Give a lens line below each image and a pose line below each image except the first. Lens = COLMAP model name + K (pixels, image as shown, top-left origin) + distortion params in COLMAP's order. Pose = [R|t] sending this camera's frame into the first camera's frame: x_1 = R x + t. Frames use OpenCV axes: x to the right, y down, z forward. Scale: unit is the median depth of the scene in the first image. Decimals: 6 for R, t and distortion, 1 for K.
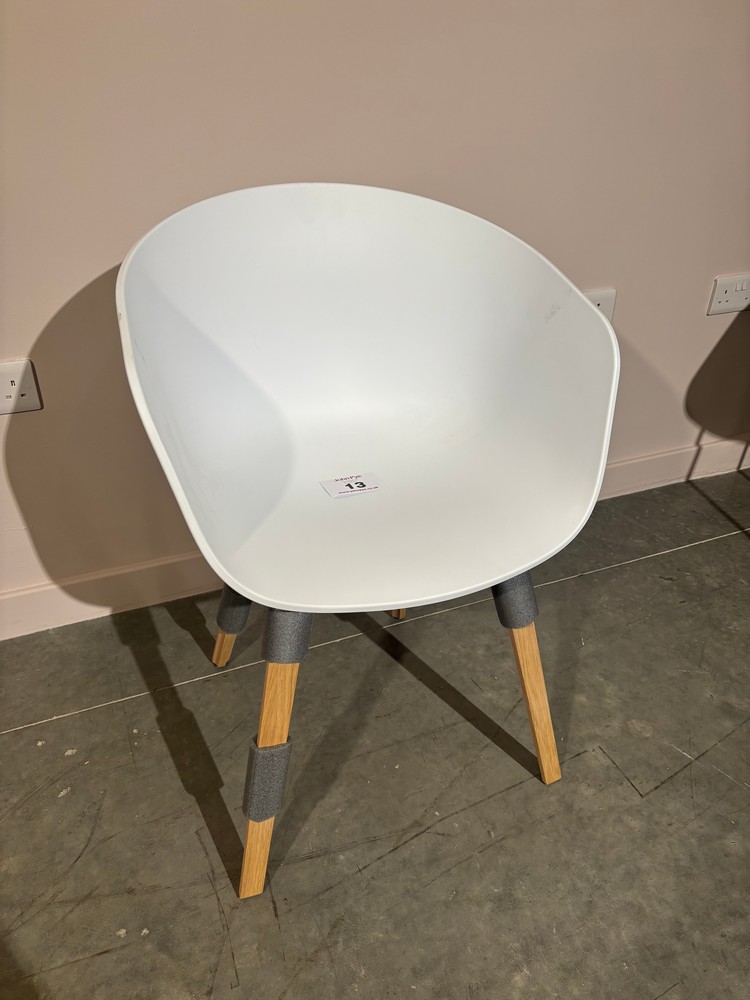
lens RADIAL K [[748.5, 0, 378.0], [0, 748.5, 507.4], [0, 0, 1]] dist [0.034080, -0.050380]
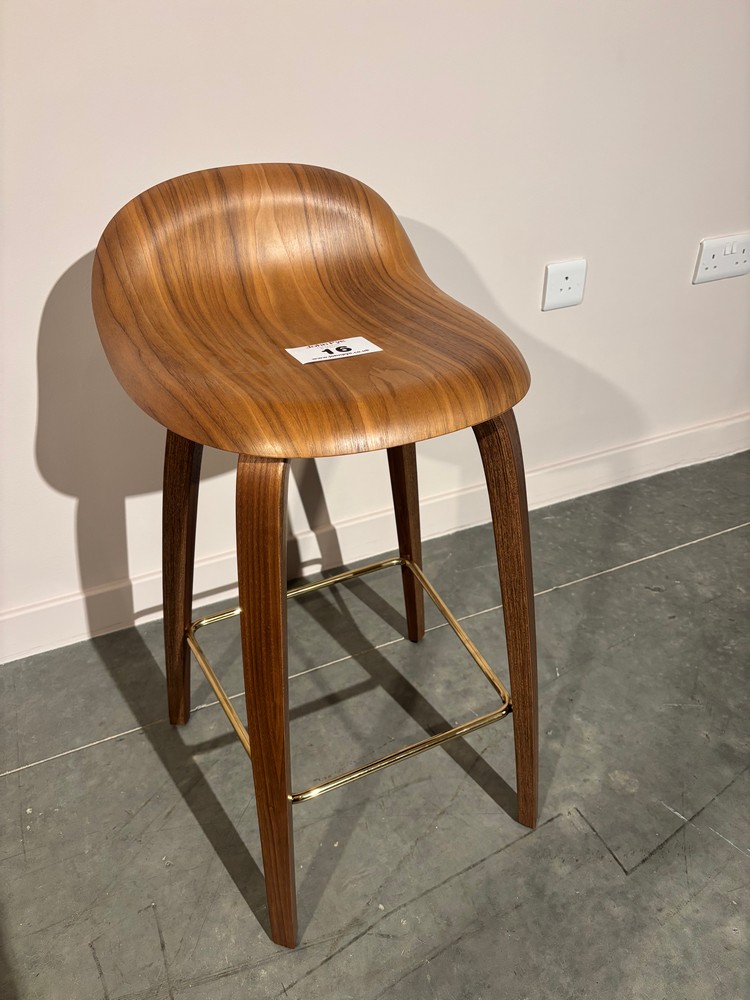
lens RADIAL K [[748.5, 0, 371.9], [0, 748.5, 505.1], [0, 0, 1]] dist [0.034080, -0.050380]
pose [[0.999255, -0.038588, -0.001176, 0.086643], [0.038605, 0.998665, 0.034315, -0.067862], [-0.000149, -0.034335, 0.999410, 0.180821]]
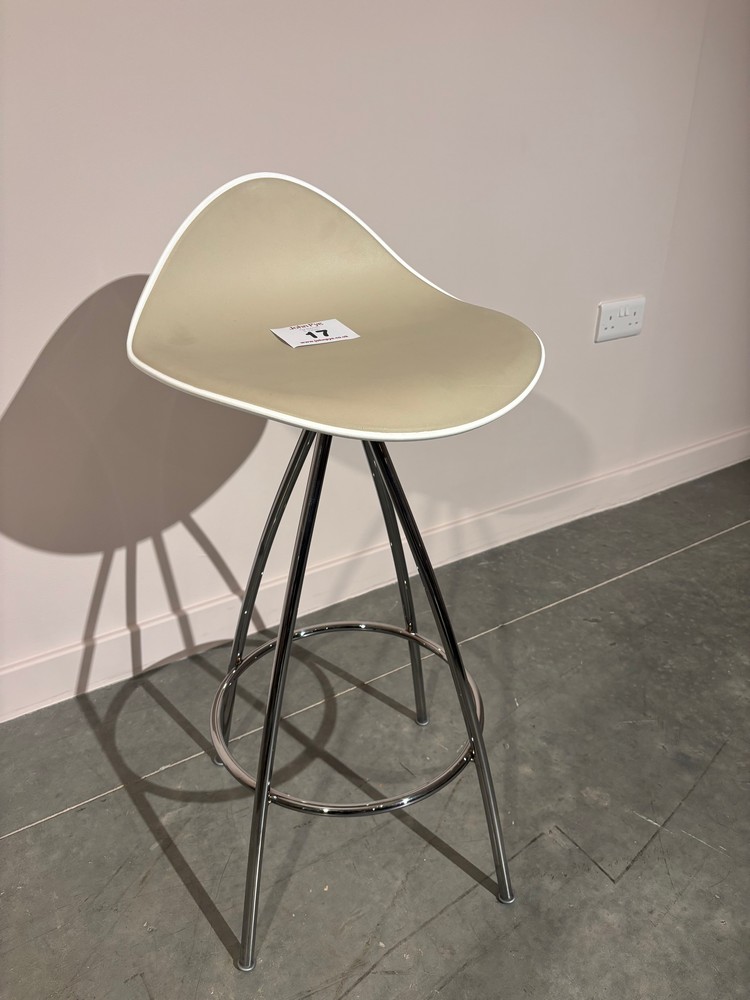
lens RADIAL K [[748.5, 0, 366.7], [0, 748.5, 510.1], [0, 0, 1]] dist [0.034080, -0.050380]
pose [[0.986406, -0.087133, 0.139322, -0.010077], [0.097523, 0.992799, -0.069568, -0.004063], [-0.132257, 0.082209, 0.987801, 0.160062]]
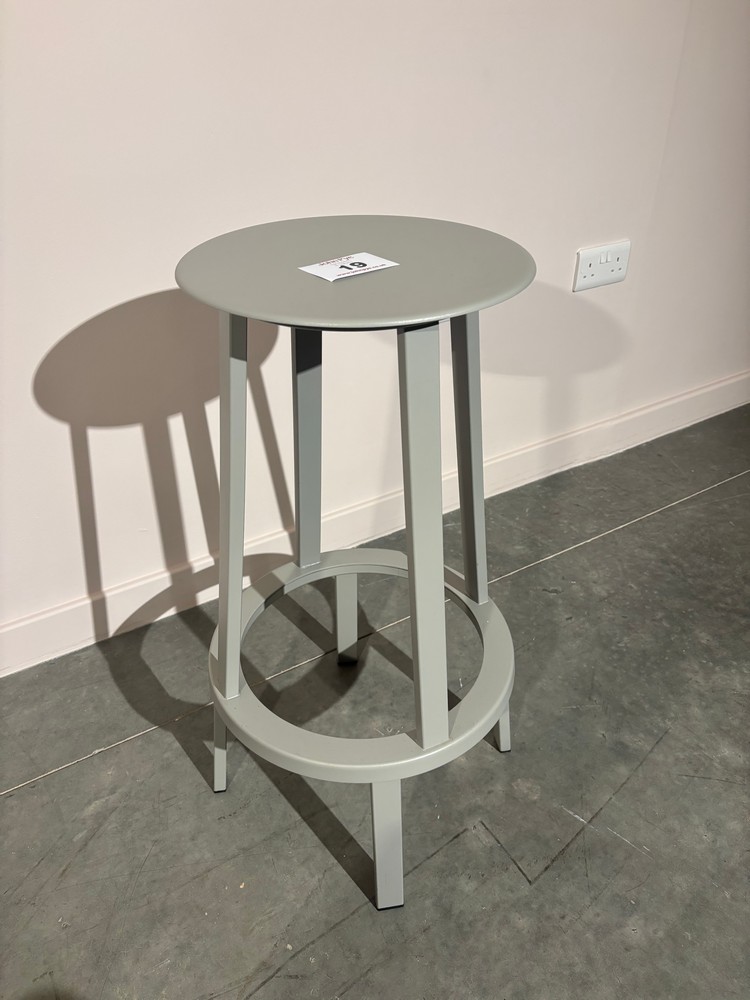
lens RADIAL K [[748.5, 0, 376.6], [0, 748.5, 498.9], [0, 0, 1]] dist [0.034080, -0.050380]
pose [[0.989819, -0.094864, 0.106105, 0.132619], [0.090917, 0.994996, 0.041446, -0.105374], [-0.109506, -0.031377, 0.993491, 0.188613]]
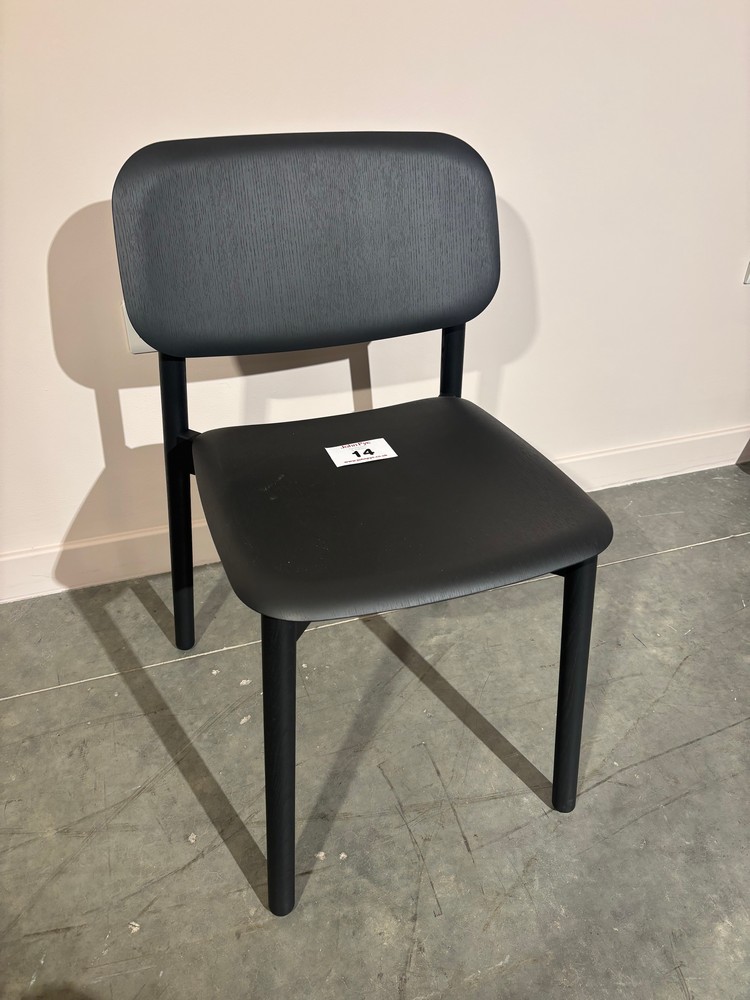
lens RADIAL K [[748.5, 0, 375.3], [0, 748.5, 506.2], [0, 0, 1]] dist [0.034080, -0.050380]
pose [[0.996925, 0.042600, -0.065778, -0.188534], [-0.039447, 0.998043, 0.048516, 0.031444], [0.067716, -0.045772, 0.996654, 0.003074]]
